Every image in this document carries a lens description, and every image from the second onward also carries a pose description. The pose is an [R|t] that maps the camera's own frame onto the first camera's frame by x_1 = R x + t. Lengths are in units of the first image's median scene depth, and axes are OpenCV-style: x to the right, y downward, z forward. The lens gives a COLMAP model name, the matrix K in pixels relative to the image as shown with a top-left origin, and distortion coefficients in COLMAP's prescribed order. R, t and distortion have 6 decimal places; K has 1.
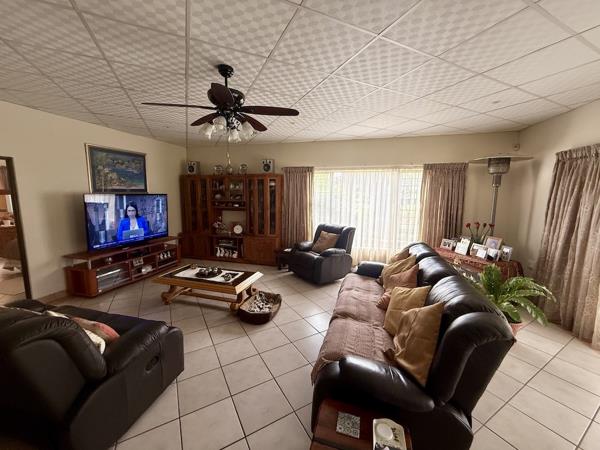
lens RADIAL K [[246.8, 0, 300.0], [0, 246.8, 225.0], [0, 0, 1]] dist [0.000830, 0.000026]
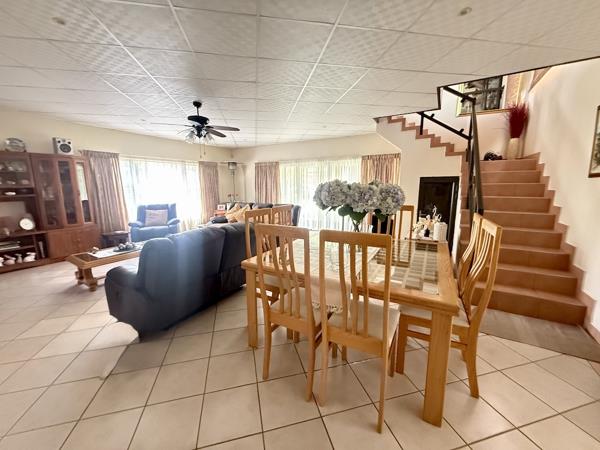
lens RADIAL K [[239.2, 0, 300.0], [0, 239.2, 225.0], [0, 0, 1]] dist [-0.000080, -0.000087]
pose [[0.248831, -0.168614, 0.953757, -0.874303], [0.134489, 0.981205, 0.138379, 0.036161], [-0.959164, 0.093837, 0.266831, -0.016816]]
